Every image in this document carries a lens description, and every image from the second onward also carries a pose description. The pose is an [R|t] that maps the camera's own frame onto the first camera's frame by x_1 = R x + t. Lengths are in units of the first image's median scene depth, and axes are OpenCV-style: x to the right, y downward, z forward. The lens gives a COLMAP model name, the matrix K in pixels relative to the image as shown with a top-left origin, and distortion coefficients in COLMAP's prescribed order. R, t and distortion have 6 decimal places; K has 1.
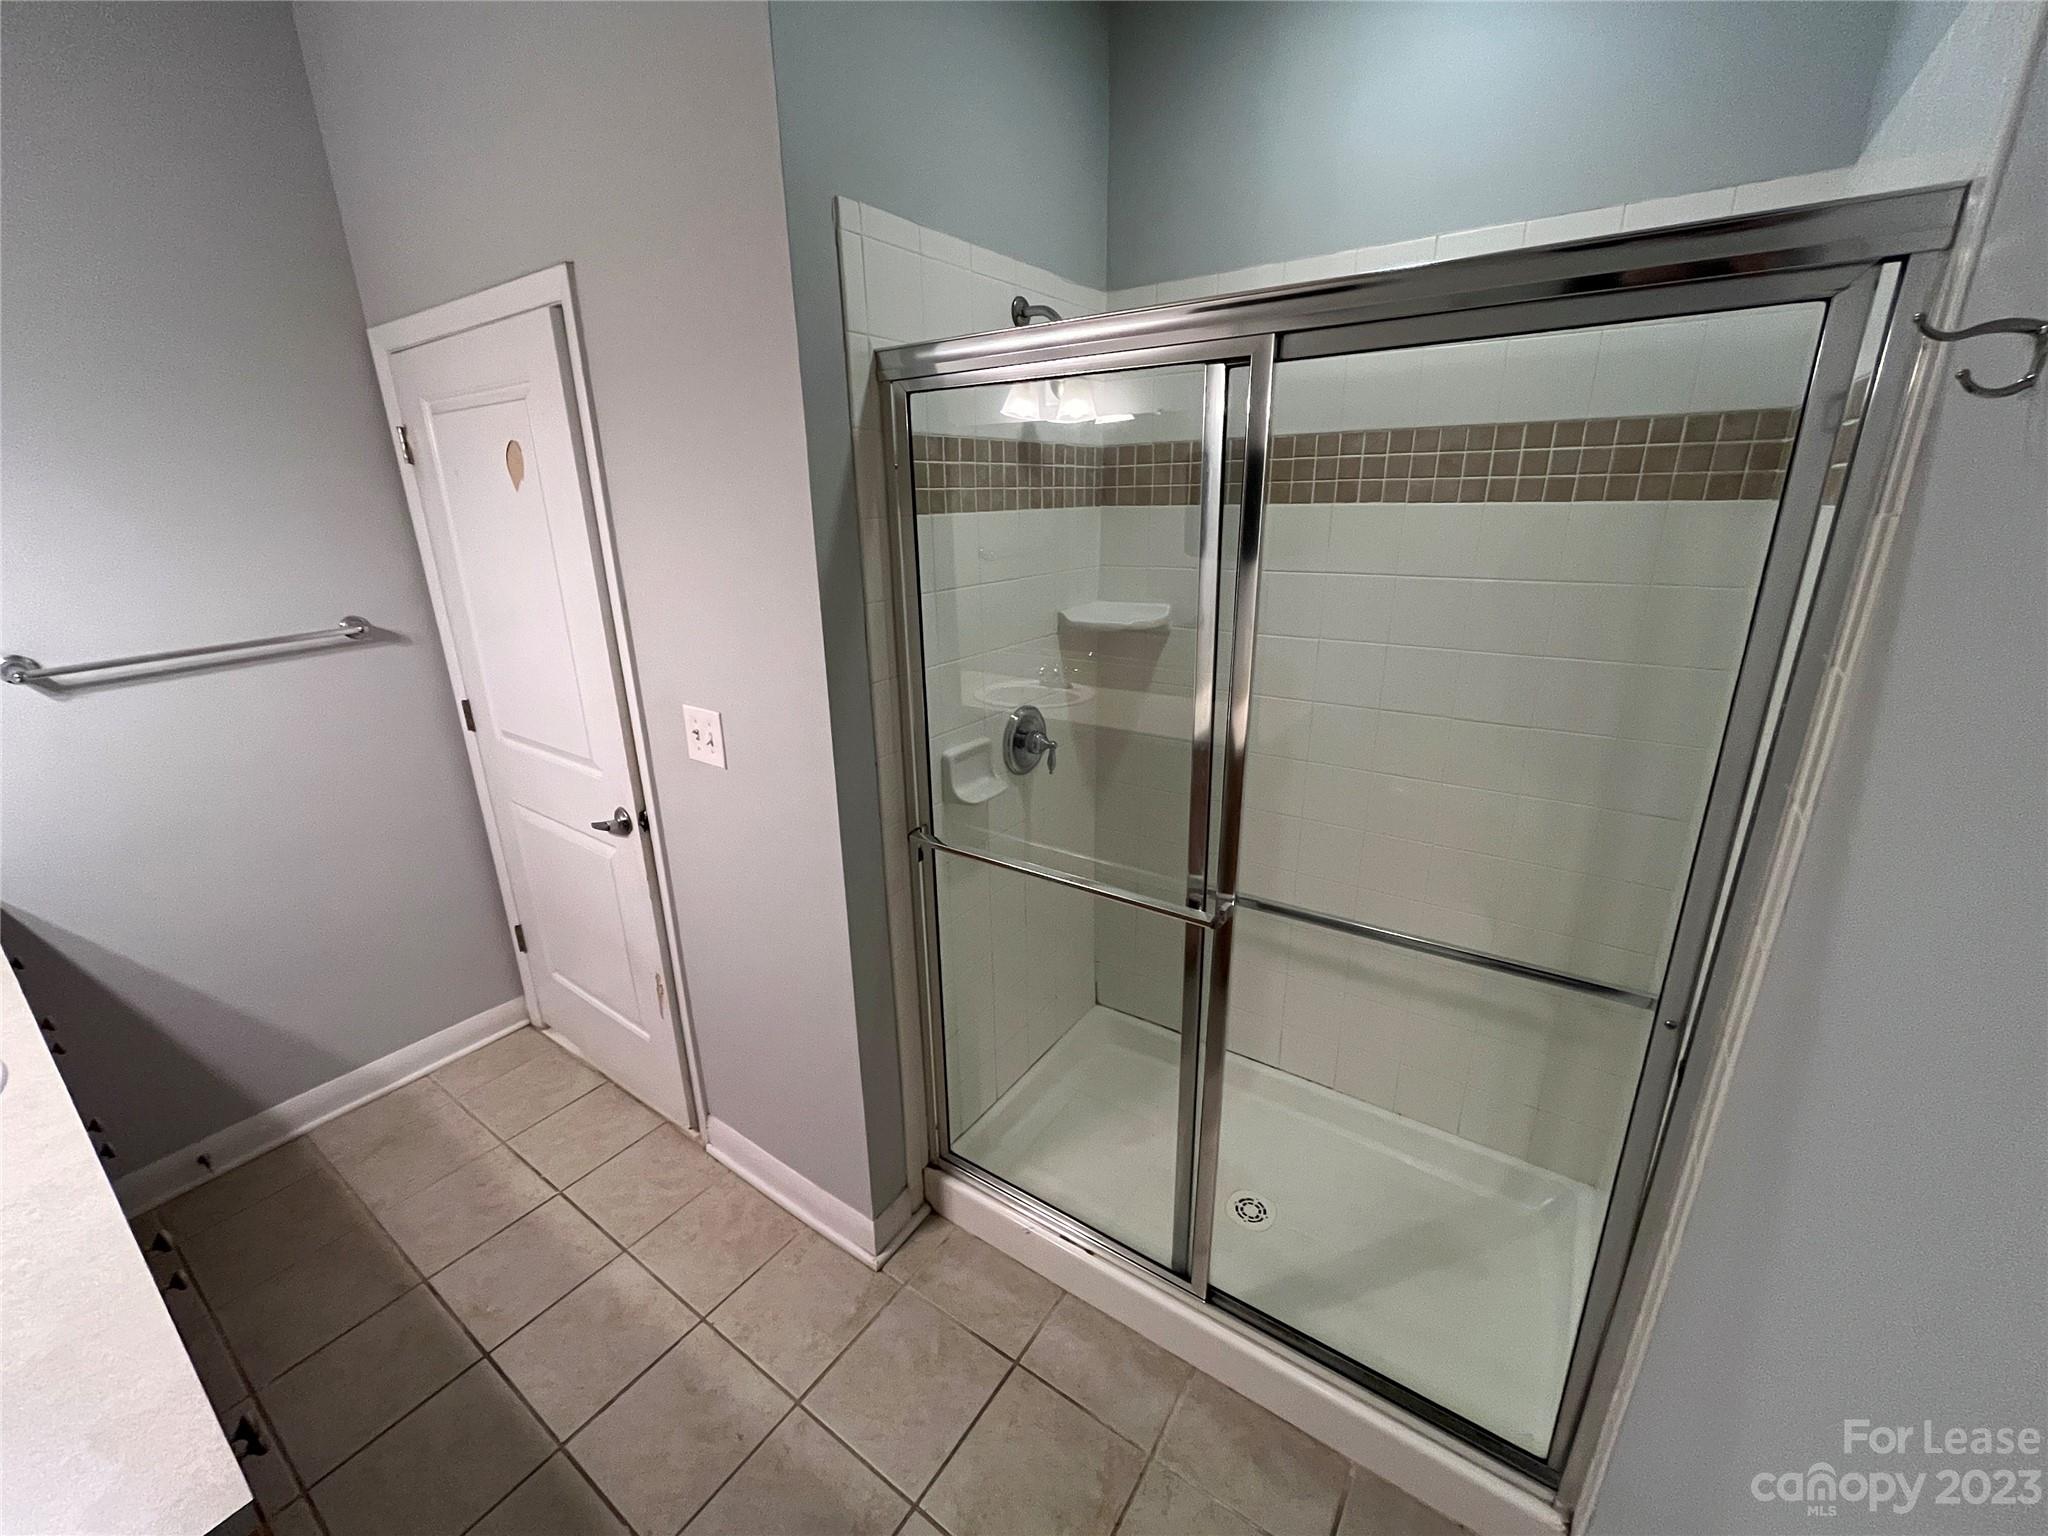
lens RADIAL K [[821.3, 0, 1032.1], [0, 821.3, 764.1], [0, 0, 1]] dist [-0.003326, 0.000599]
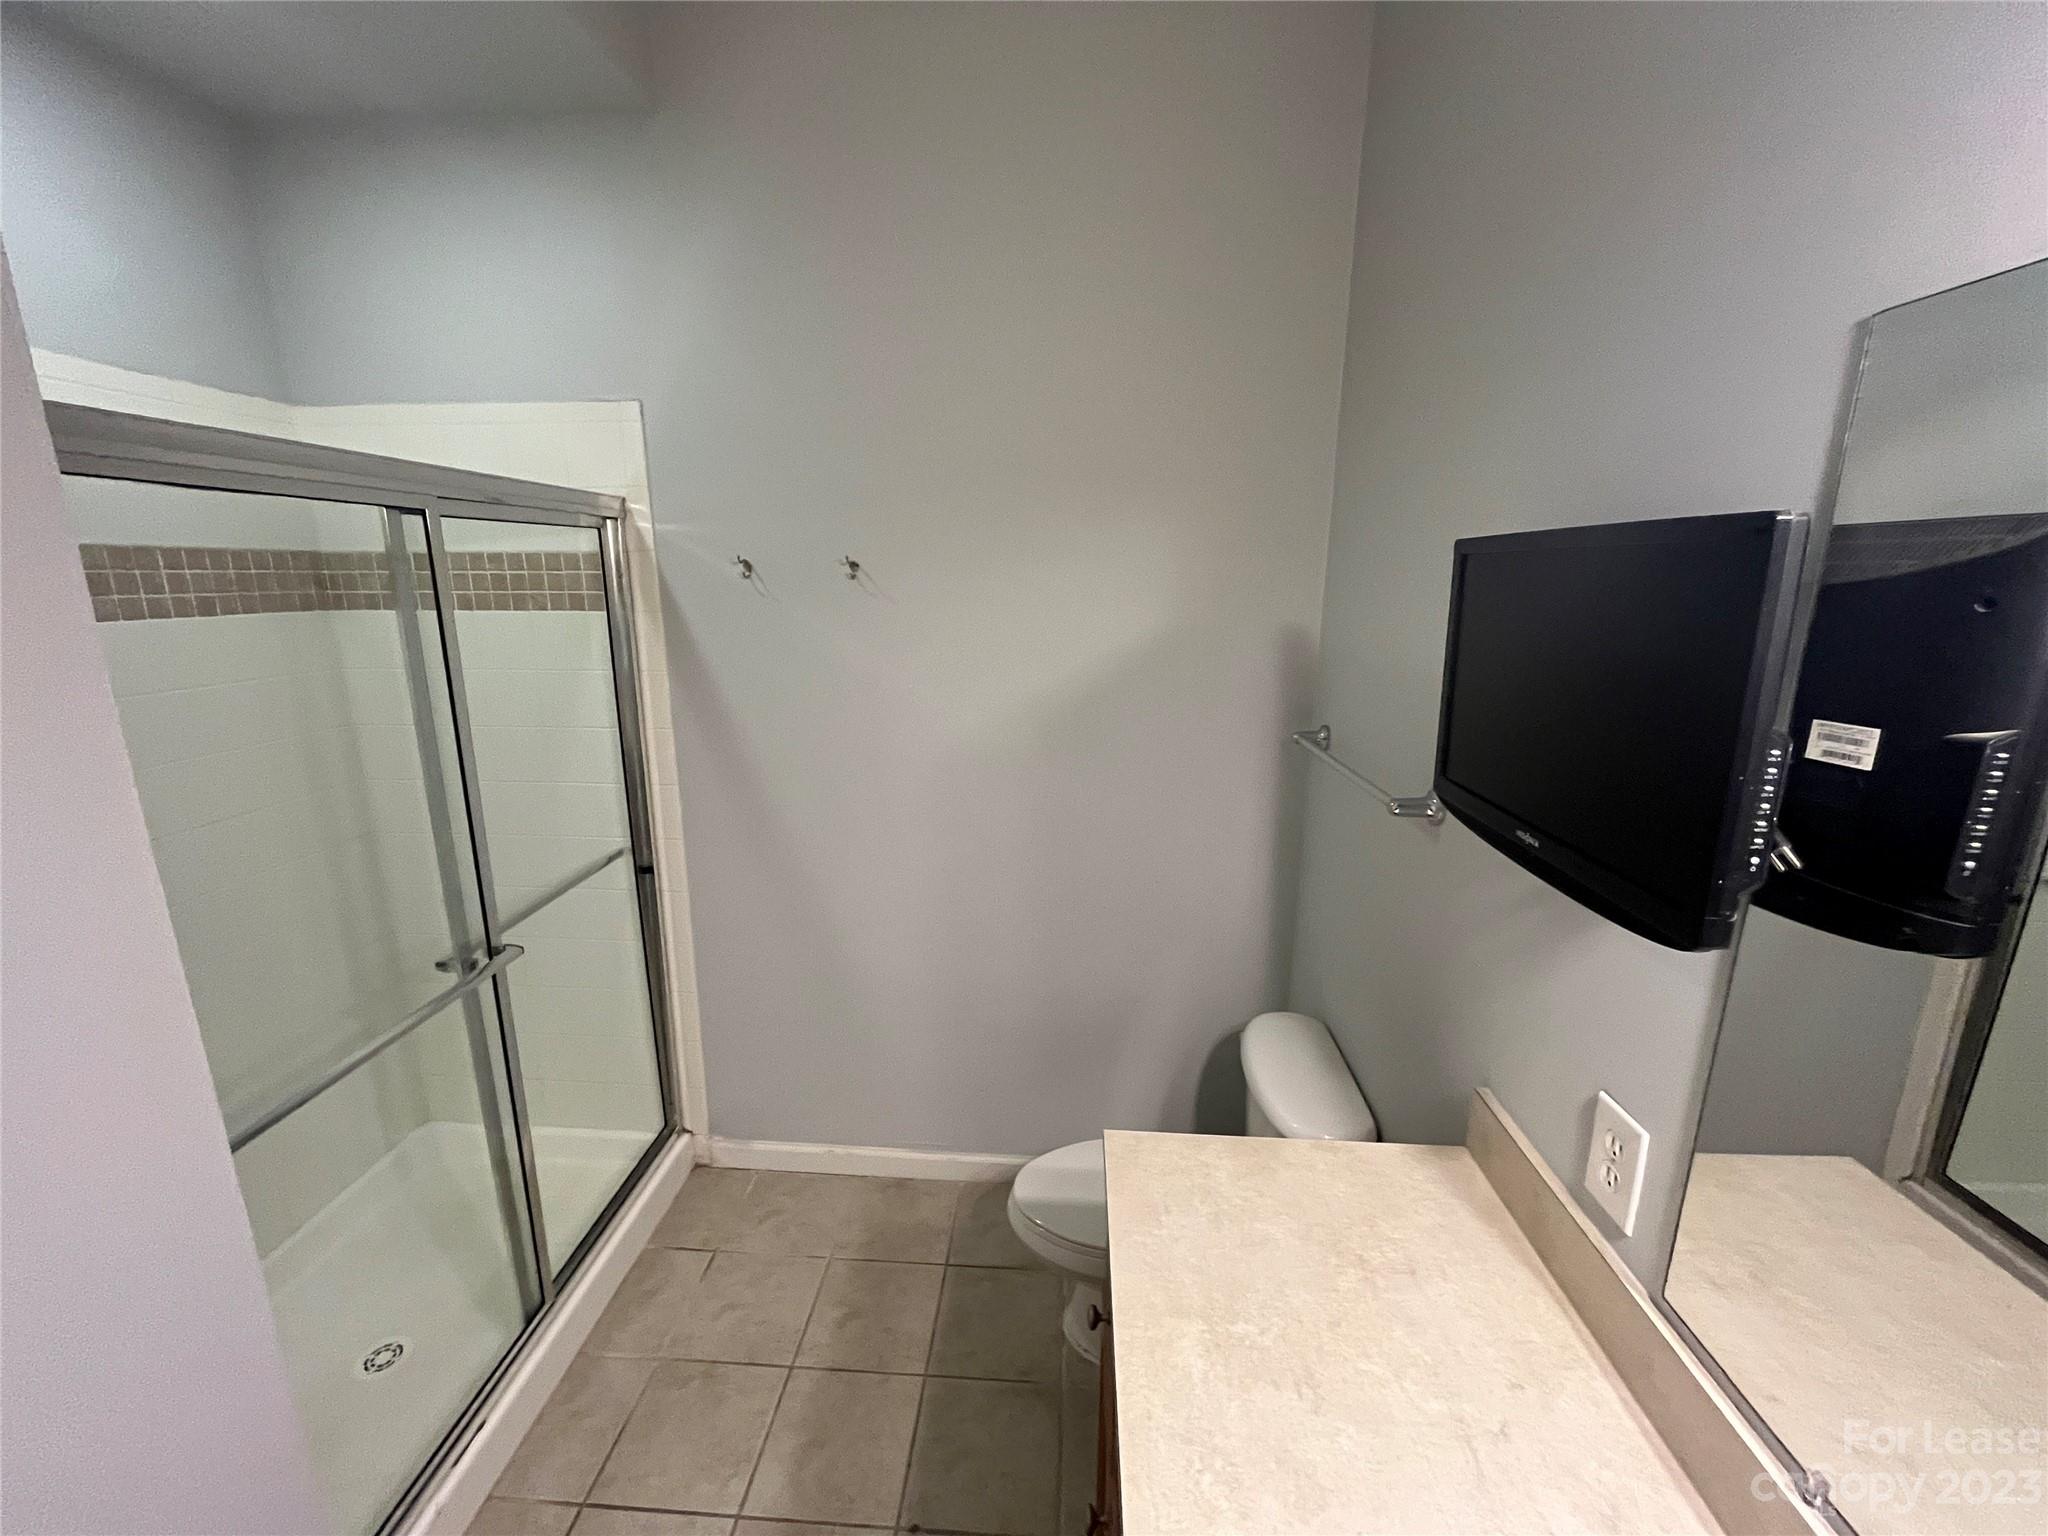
lens RADIAL K [[821.3, 0, 1025.4], [0, 821.3, 764.9], [0, 0, 1]] dist [-0.003326, 0.000599]
pose [[-0.515348, -0.169099, 0.840132, -0.967491], [0.302846, 0.881150, 0.363124, -0.206172], [-0.801686, 0.441566, -0.402888, 0.635068]]
